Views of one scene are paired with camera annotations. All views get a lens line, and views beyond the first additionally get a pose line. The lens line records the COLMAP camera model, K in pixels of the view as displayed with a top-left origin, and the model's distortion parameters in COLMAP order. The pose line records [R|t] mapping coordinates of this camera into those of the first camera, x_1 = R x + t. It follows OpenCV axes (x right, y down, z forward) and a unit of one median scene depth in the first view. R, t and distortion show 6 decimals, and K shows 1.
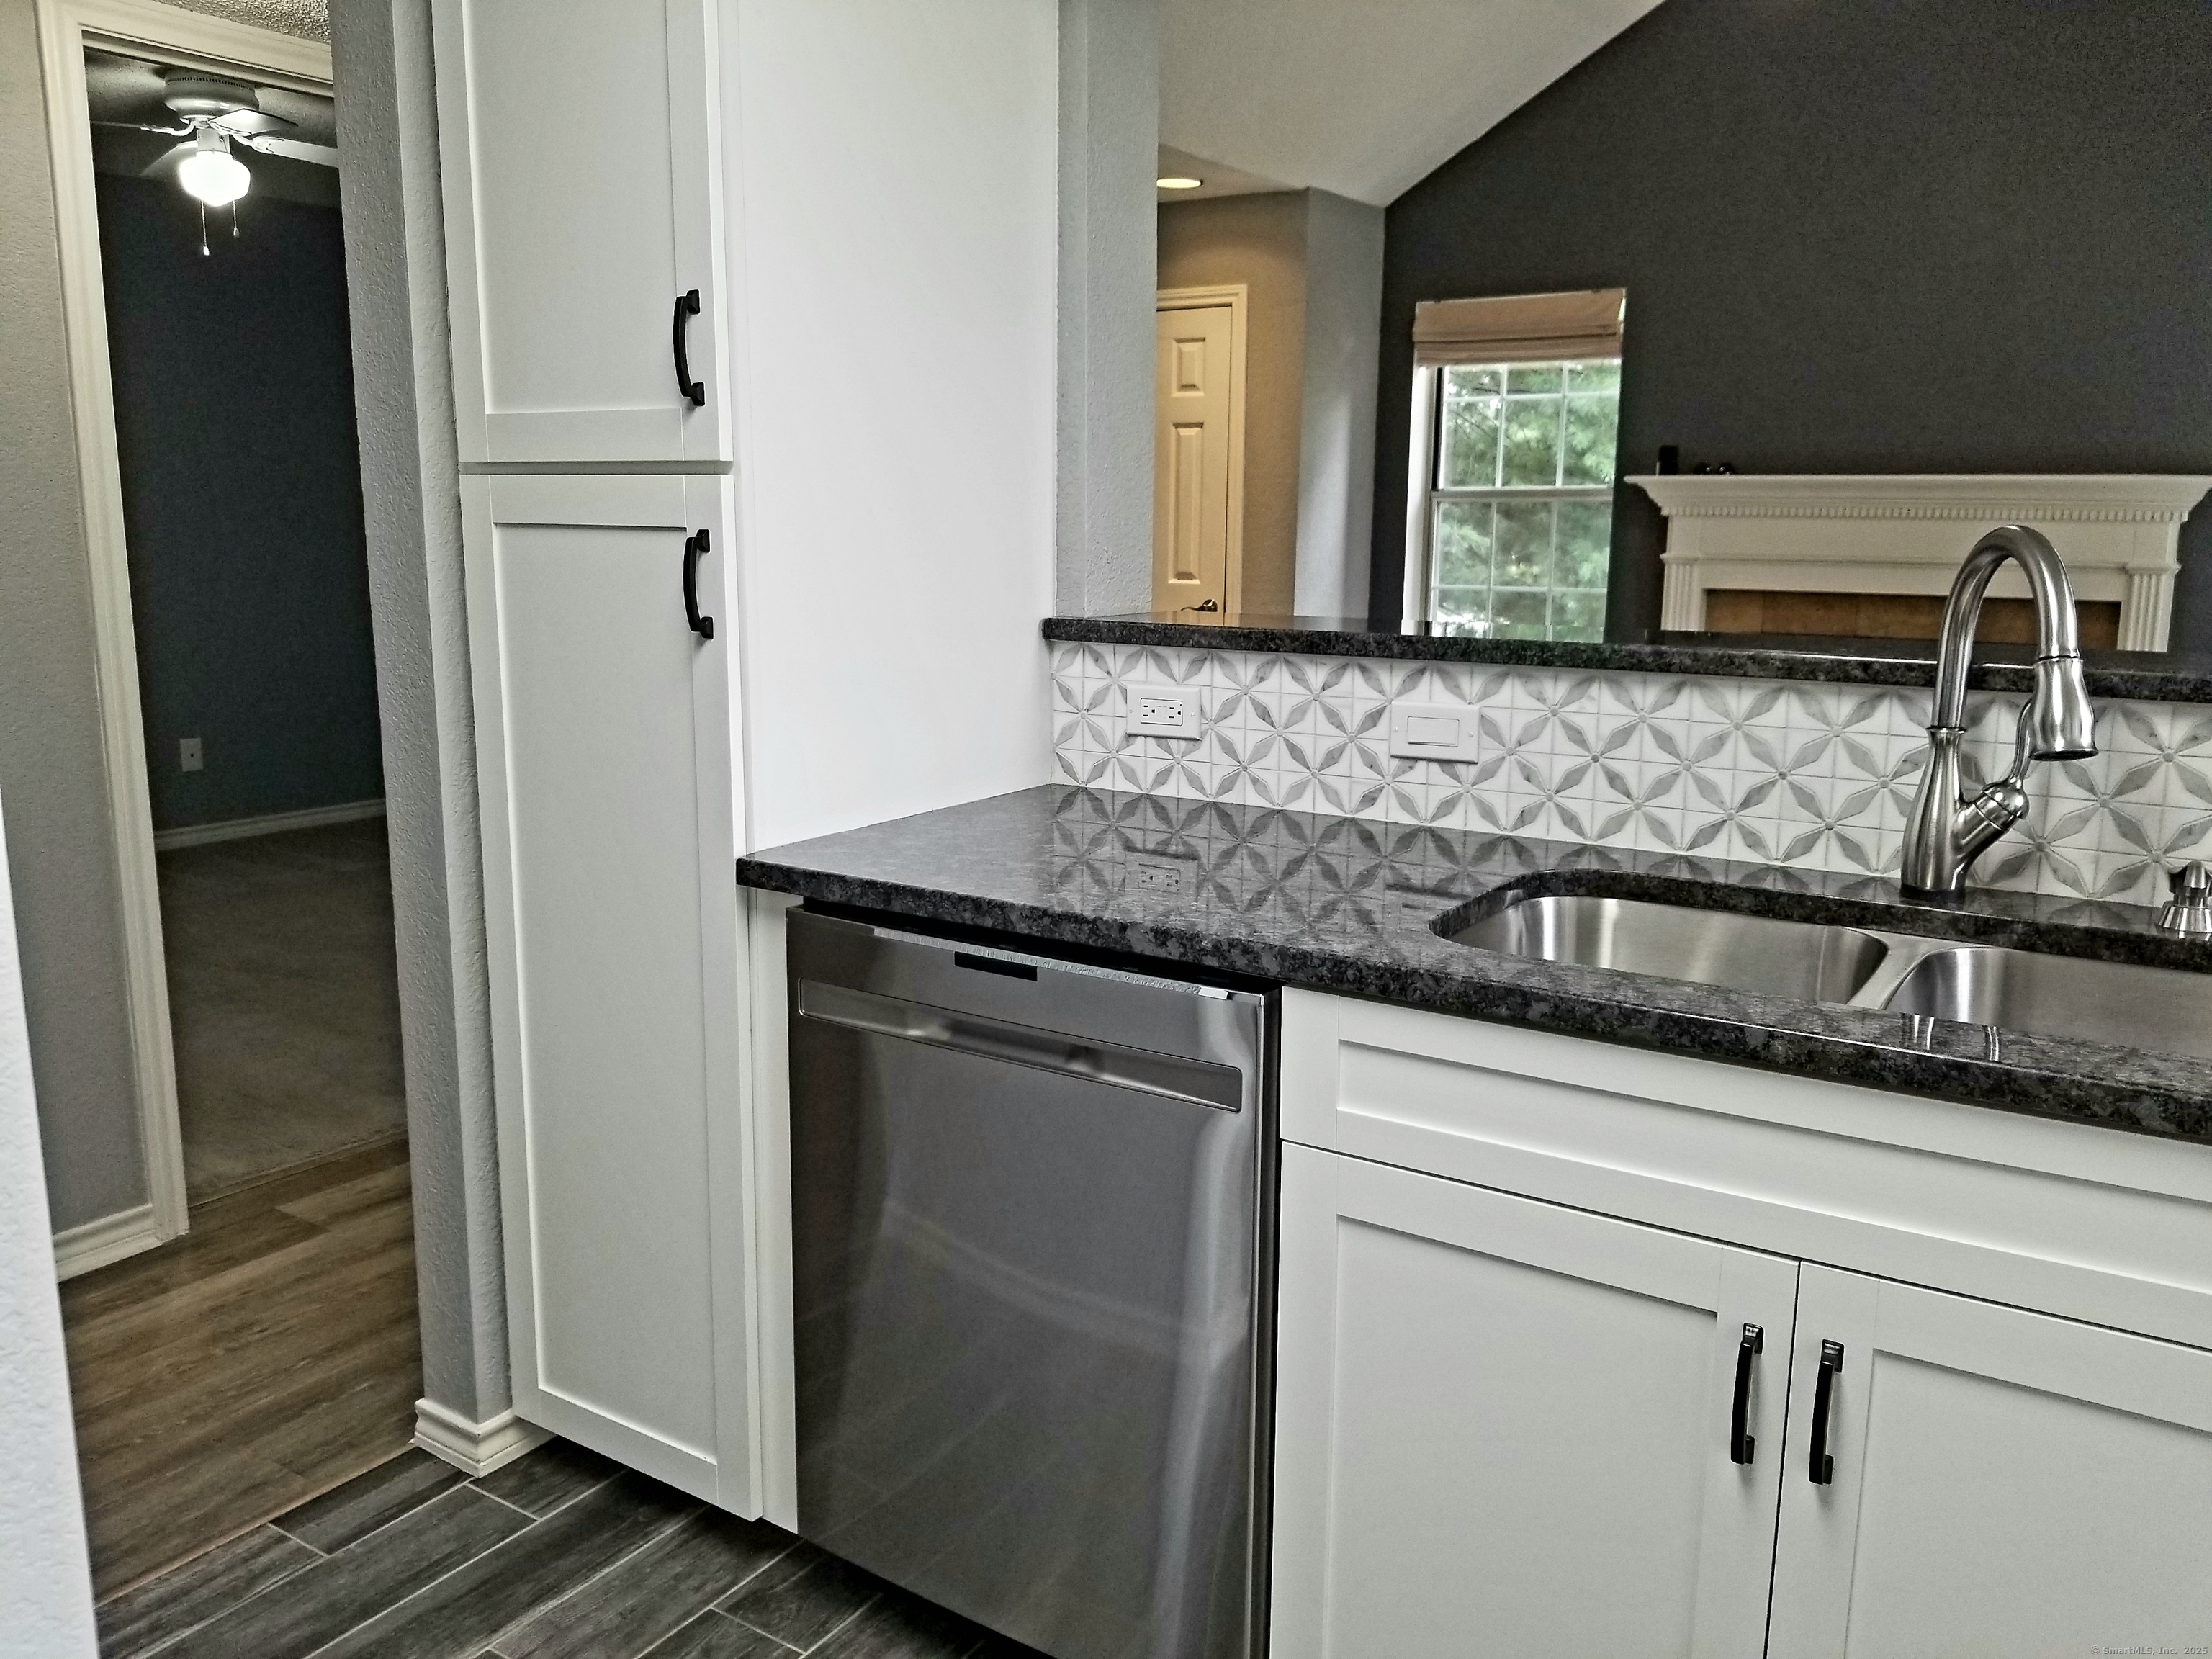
lens RADIAL K [[1751.4, 0, 1106.0], [0, 1751.4, 829.5], [0, 0, 1]] dist [0.117113, -0.248458]
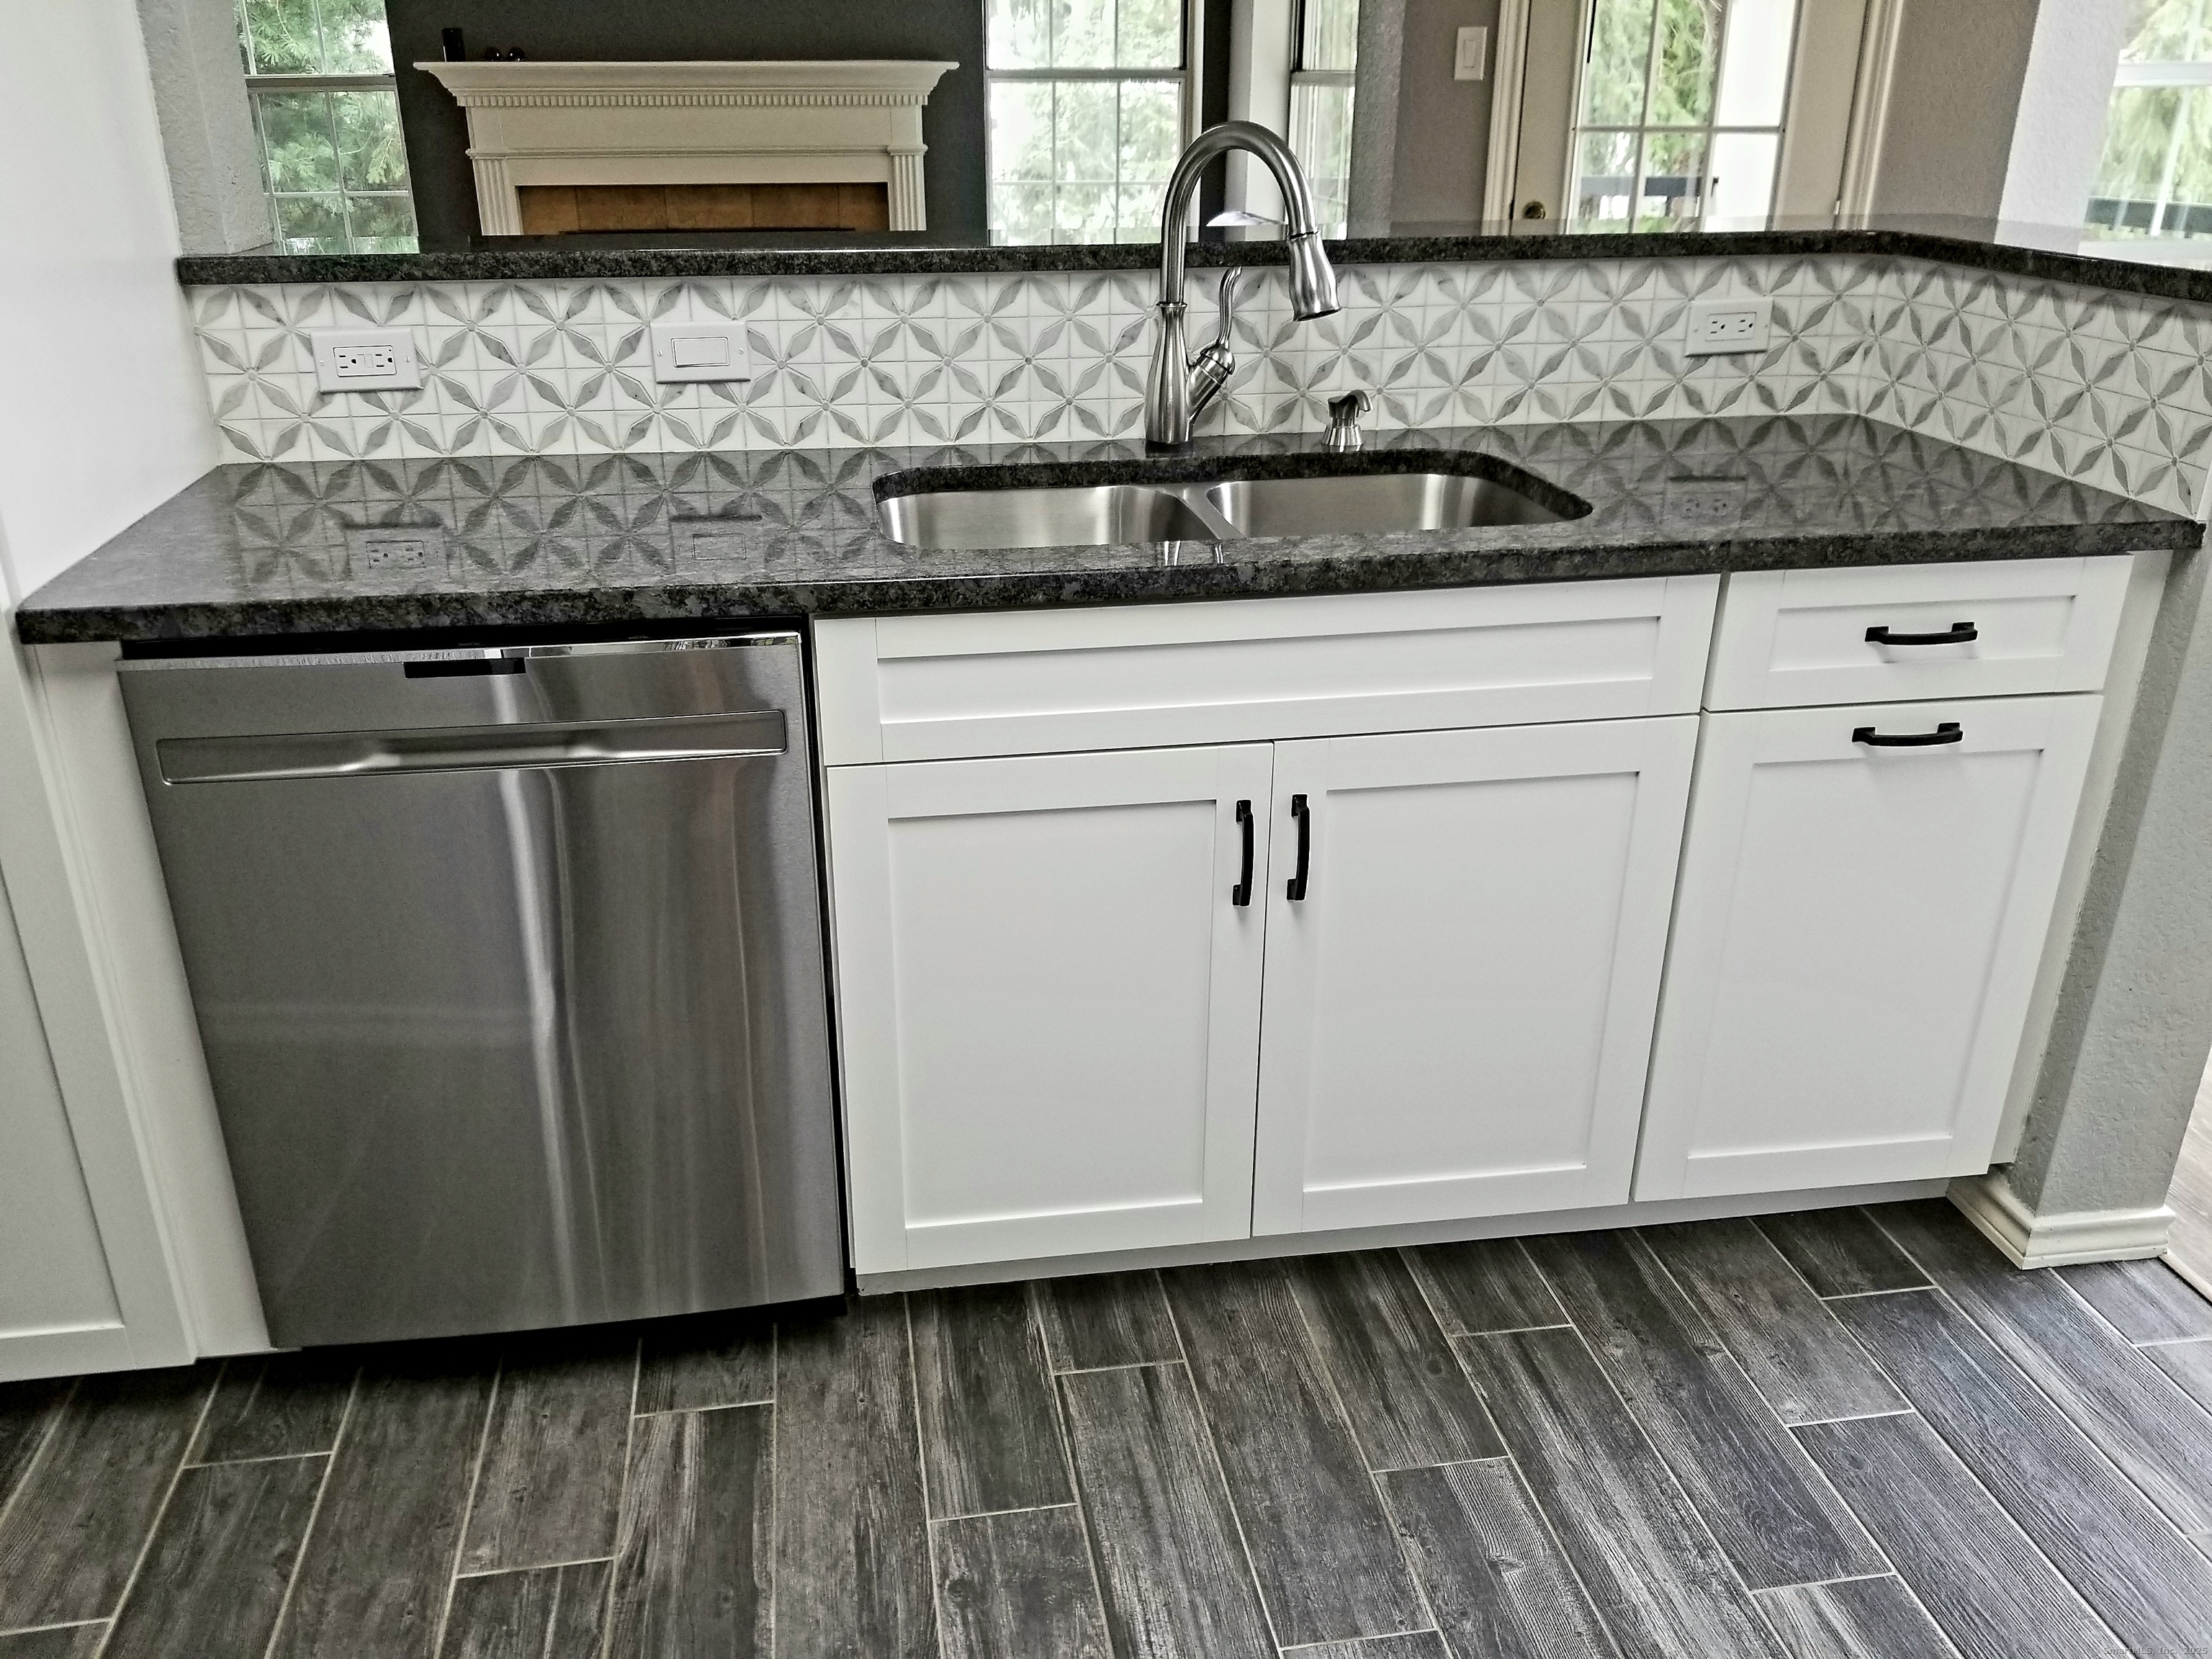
lens RADIAL K [[1729.4, 0, 1073.9], [0, 1729.4, 840.9], [0, 0, 1]] dist [0.101245, -0.194824]
pose [[0.733915, -0.276684, 0.620334, -0.351824], [0.130947, 0.953777, 0.270485, -0.032410], [-0.666499, -0.117282, 0.736222, 0.110464]]
